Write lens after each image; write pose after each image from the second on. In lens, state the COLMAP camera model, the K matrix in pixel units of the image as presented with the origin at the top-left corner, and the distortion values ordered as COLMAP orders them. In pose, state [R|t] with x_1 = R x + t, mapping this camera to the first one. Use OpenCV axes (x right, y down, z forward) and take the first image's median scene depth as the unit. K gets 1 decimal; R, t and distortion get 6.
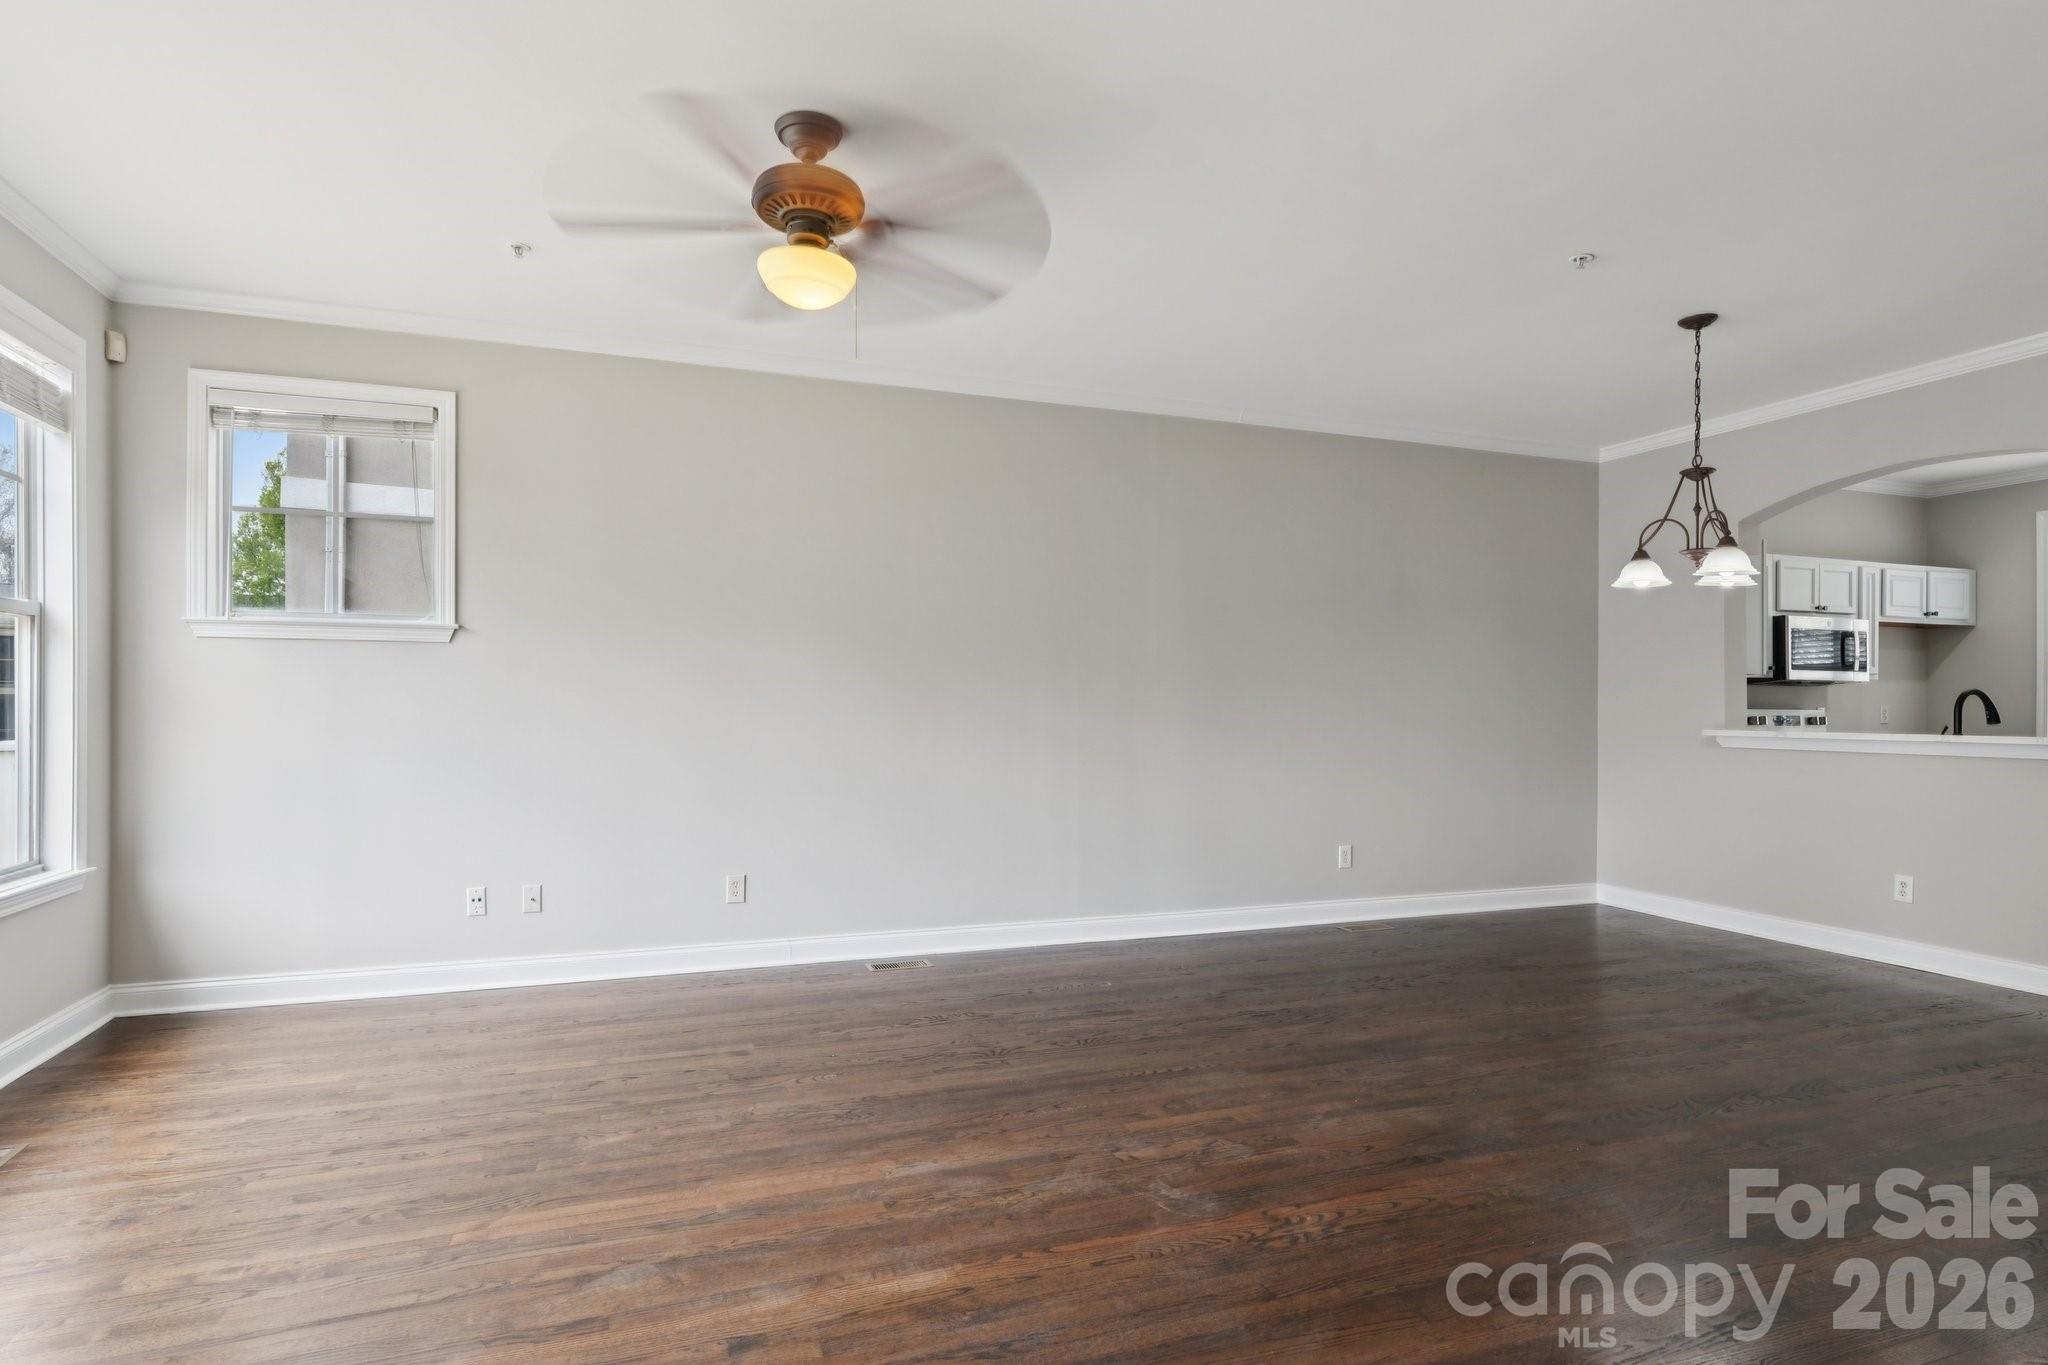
lens RADIAL K [[1064.8, 0, 1018.2], [0, 1064.8, 701.2], [0, 0, 1]] dist [-0.001053, 0.000938]
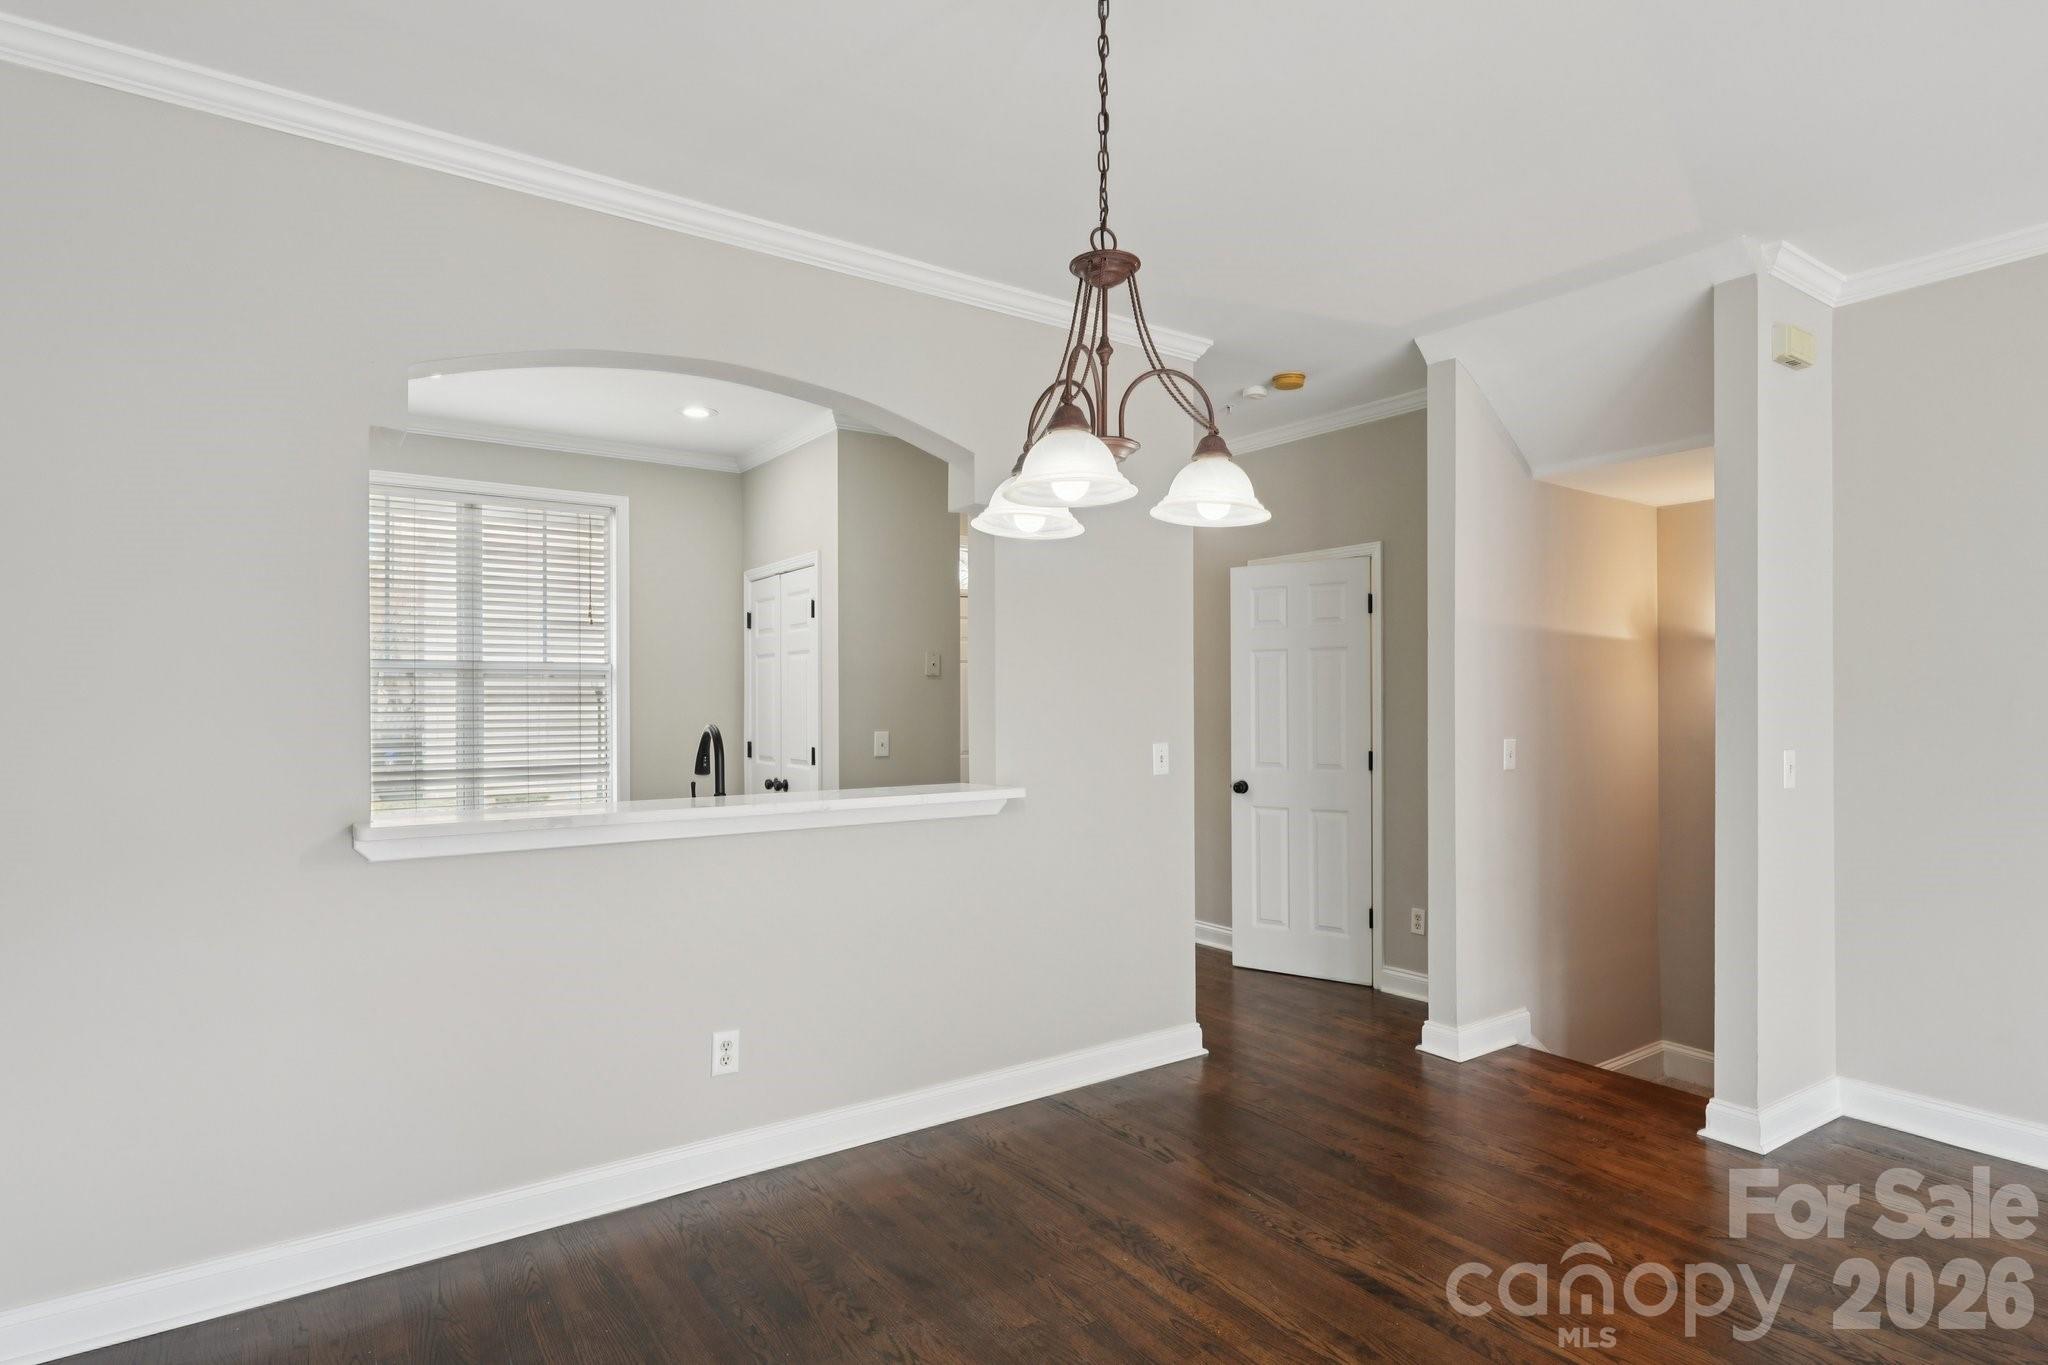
lens RADIAL K [[1064.8, 0, 1026.3], [0, 1064.8, 685.7], [0, 0, 1]] dist [-0.001053, 0.000938]
pose [[-0.244881, 0.004458, 0.969543, 0.278910], [-0.006334, 0.999961, -0.006197, -0.048973], [-0.969533, -0.007658, -0.244843, 1.436384]]
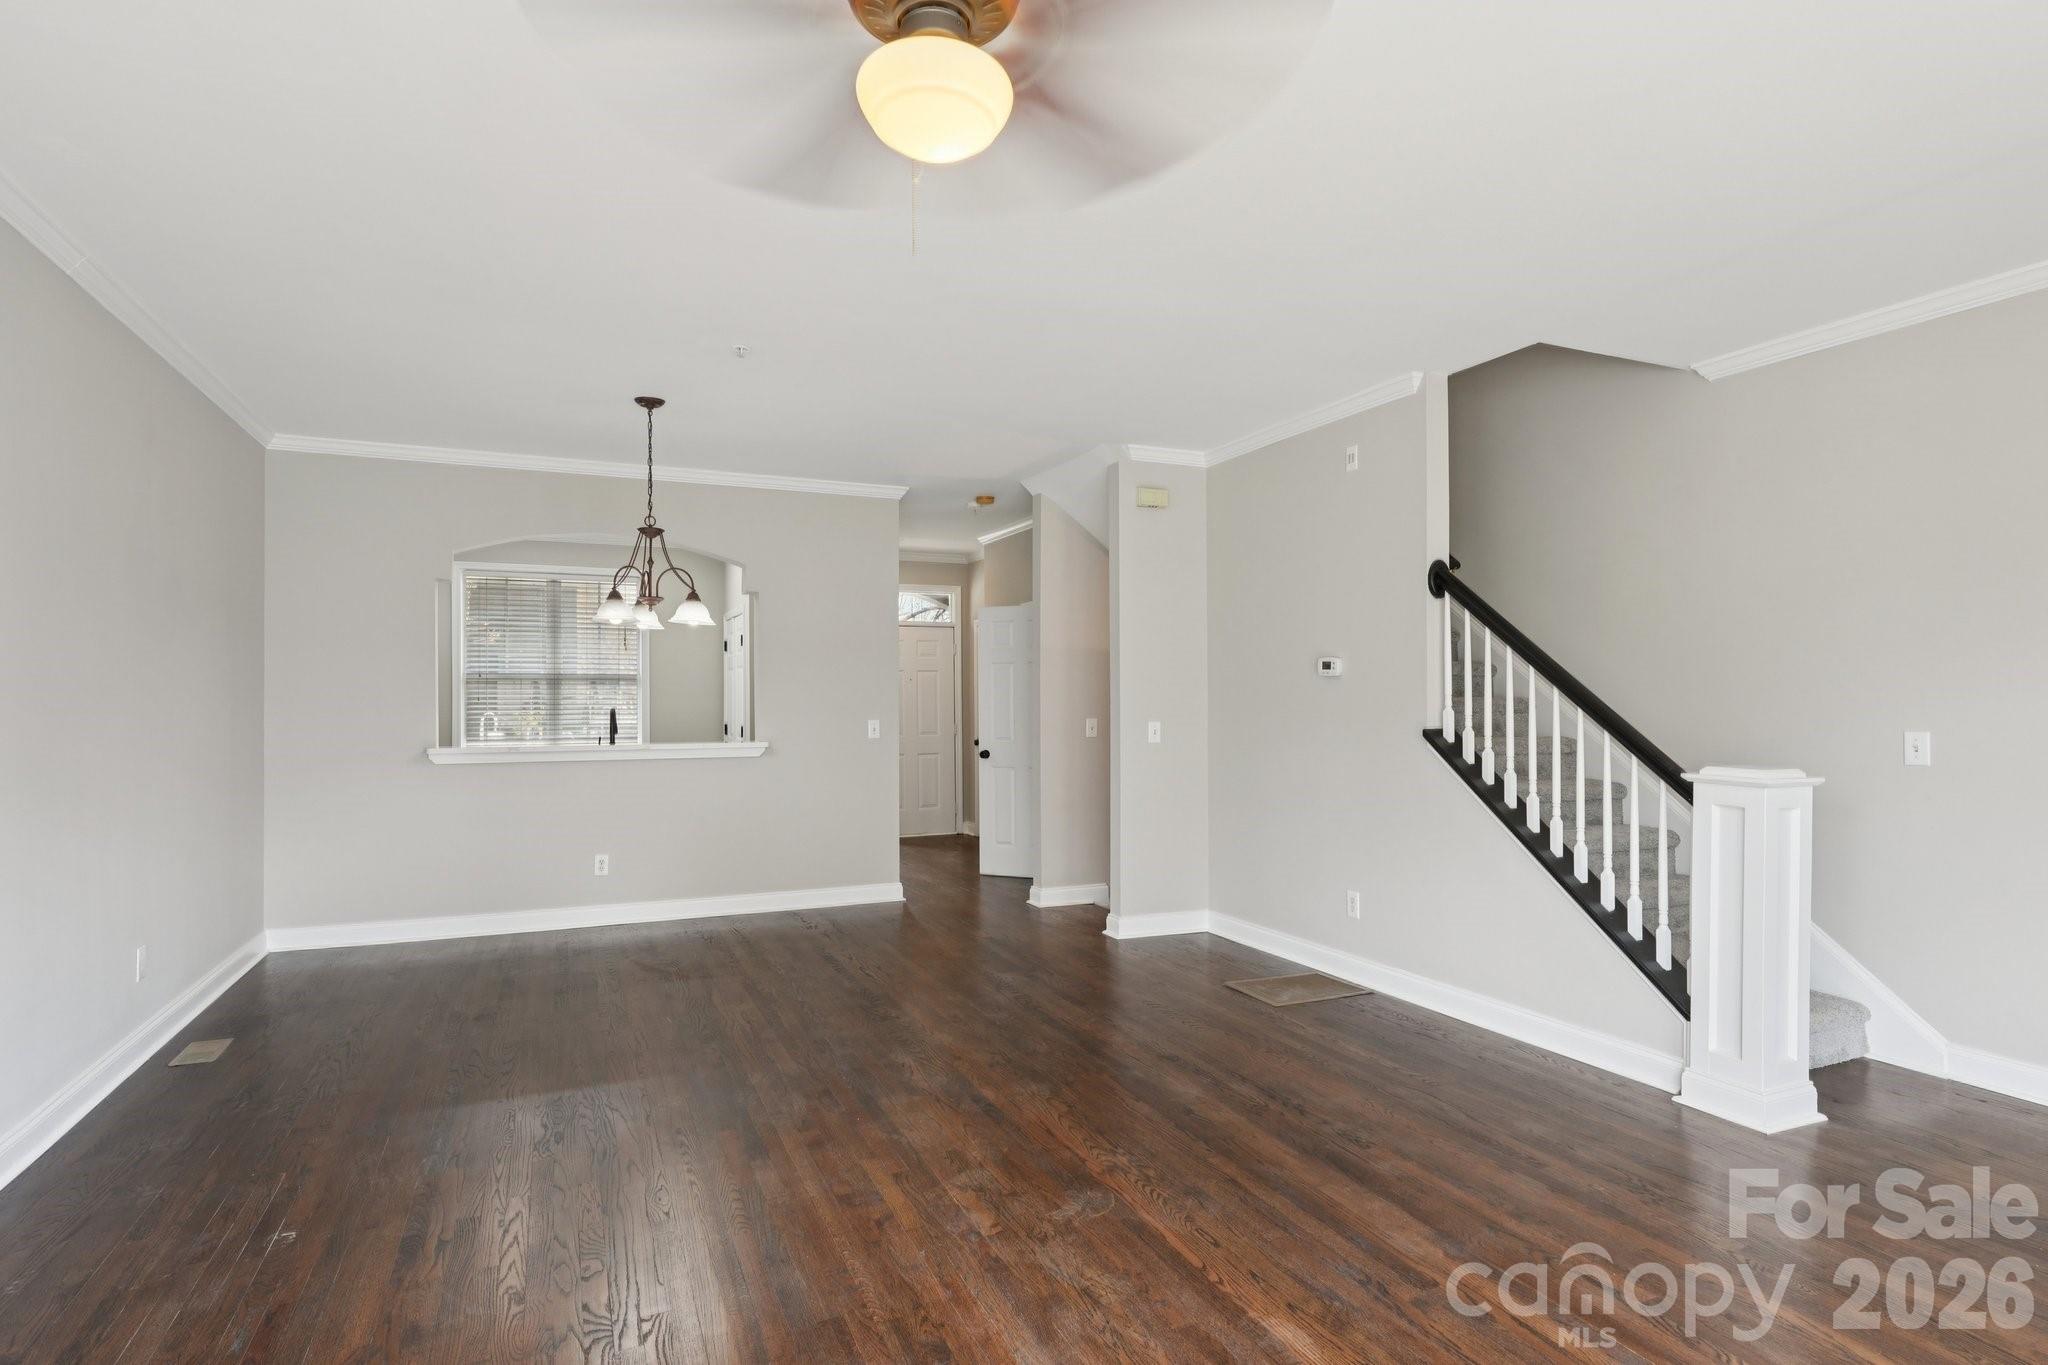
lens RADIAL K [[1064.8, 0, 1015.5], [0, 1064.8, 682.7], [0, 0, 1]] dist [-0.001053, 0.000938]
pose [[-0.054219, 0.010888, 0.998470, -0.699808], [-0.001294, 0.999939, -0.010975, -0.044689], [-0.998528, -0.001887, -0.054202, 0.834636]]
